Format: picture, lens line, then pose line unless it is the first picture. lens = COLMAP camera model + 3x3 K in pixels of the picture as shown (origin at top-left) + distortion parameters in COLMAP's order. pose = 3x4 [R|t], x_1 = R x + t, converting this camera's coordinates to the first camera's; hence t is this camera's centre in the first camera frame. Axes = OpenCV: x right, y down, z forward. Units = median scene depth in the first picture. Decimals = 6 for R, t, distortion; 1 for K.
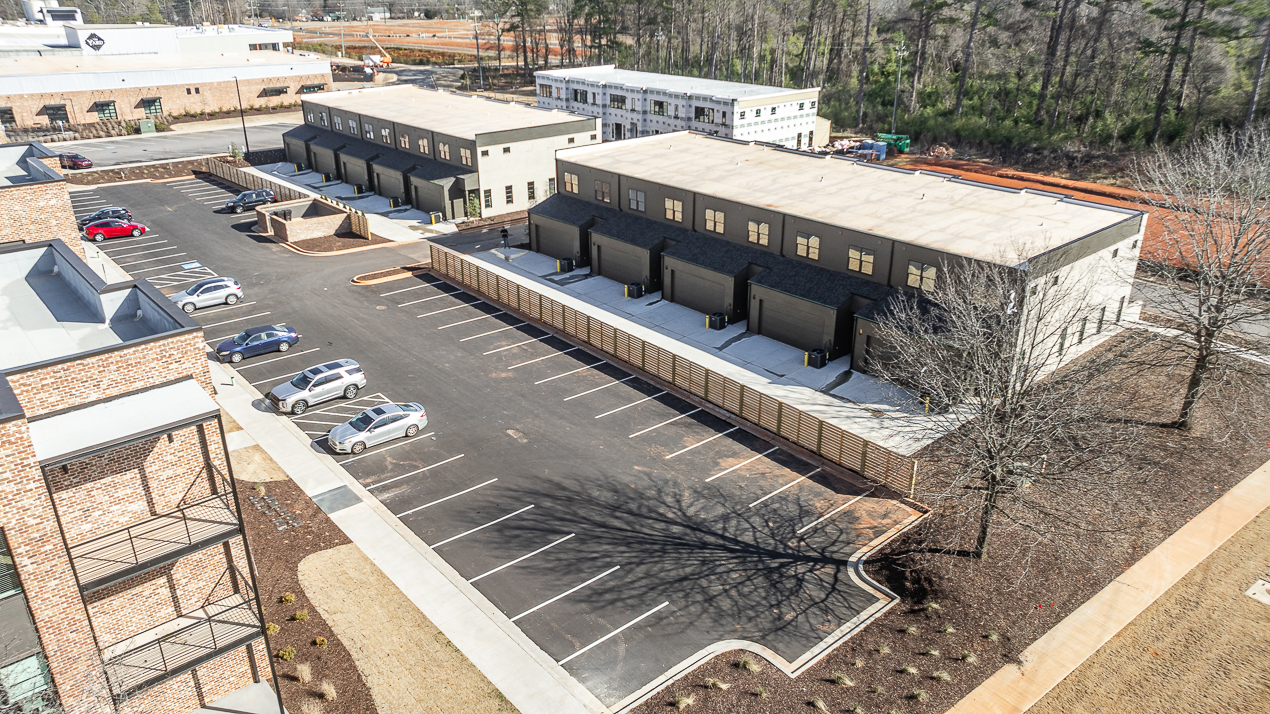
lens RADIAL K [[885.4, 0, 630.0], [0, 885.4, 350.5], [0, 0, 1]] dist [-0.042256, 0.045451]
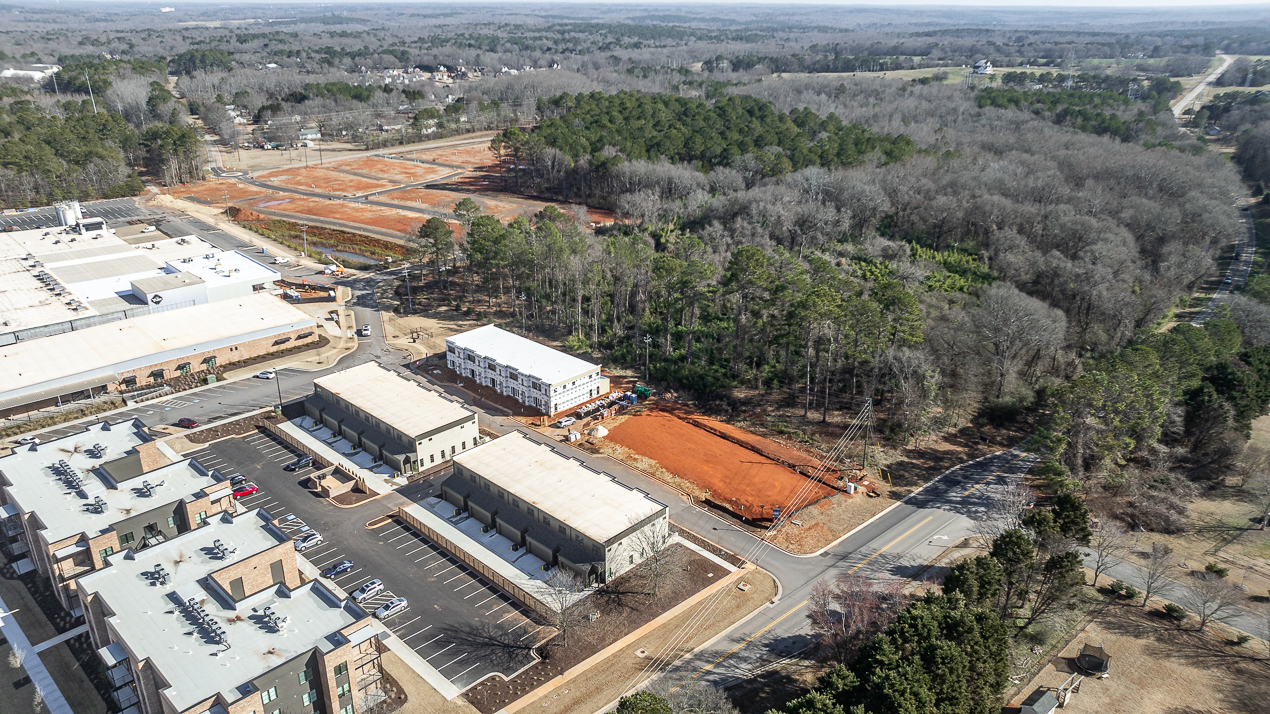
lens RADIAL K [[885.4, 0, 636.8], [0, 885.4, 353.2], [0, 0, 1]] dist [-0.042256, 0.045451]
pose [[0.995495, -0.025778, 0.091238, 0.196637], [0.027603, 0.999442, -0.018802, -0.461384], [-0.090702, 0.021235, 0.995652, -1.377812]]
